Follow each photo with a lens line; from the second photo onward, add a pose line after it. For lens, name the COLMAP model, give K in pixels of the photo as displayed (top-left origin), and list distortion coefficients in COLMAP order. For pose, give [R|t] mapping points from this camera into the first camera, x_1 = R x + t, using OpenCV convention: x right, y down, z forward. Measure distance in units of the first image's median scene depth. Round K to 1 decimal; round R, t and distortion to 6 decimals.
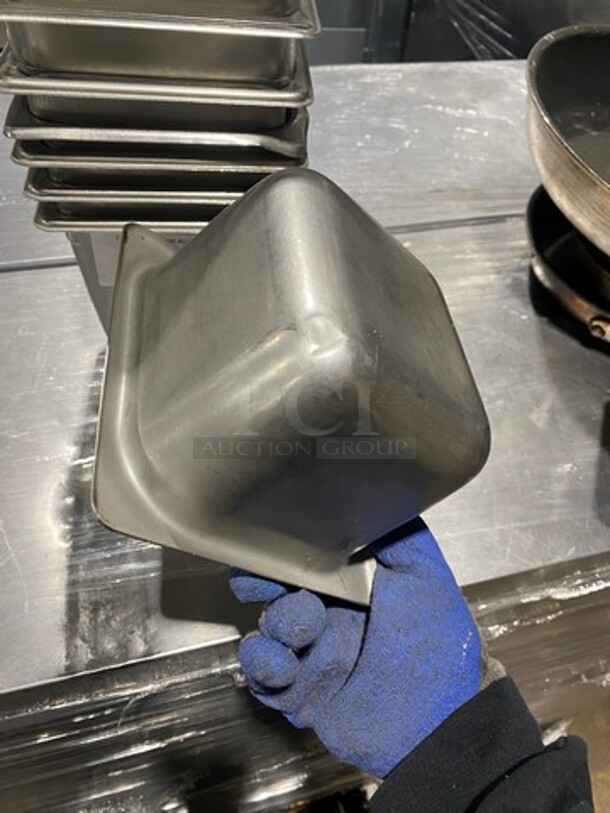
lens RADIAL K [[626.0, 0, 322.3], [0, 626.0, 398.2], [0, 0, 1]] dist [-0.008941, 0.007692]
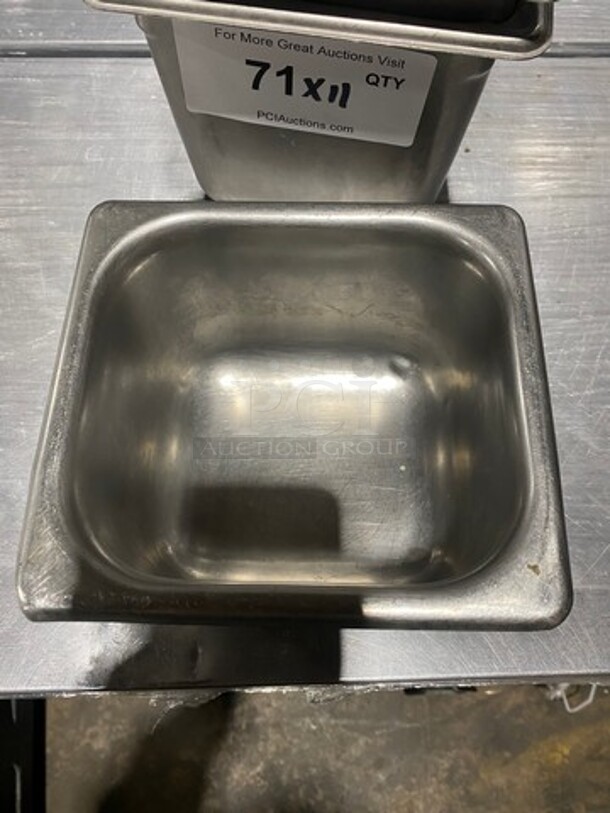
lens RADIAL K [[626.0, 0, 322.3], [0, 626.0, 398.2], [0, 0, 1]] dist [-0.008941, 0.007692]
pose [[0.970946, 0.195238, -0.138370, -0.070740], [-0.145793, 0.941151, 0.304924, -0.104942], [0.189760, -0.275891, 0.942271, 0.310620]]
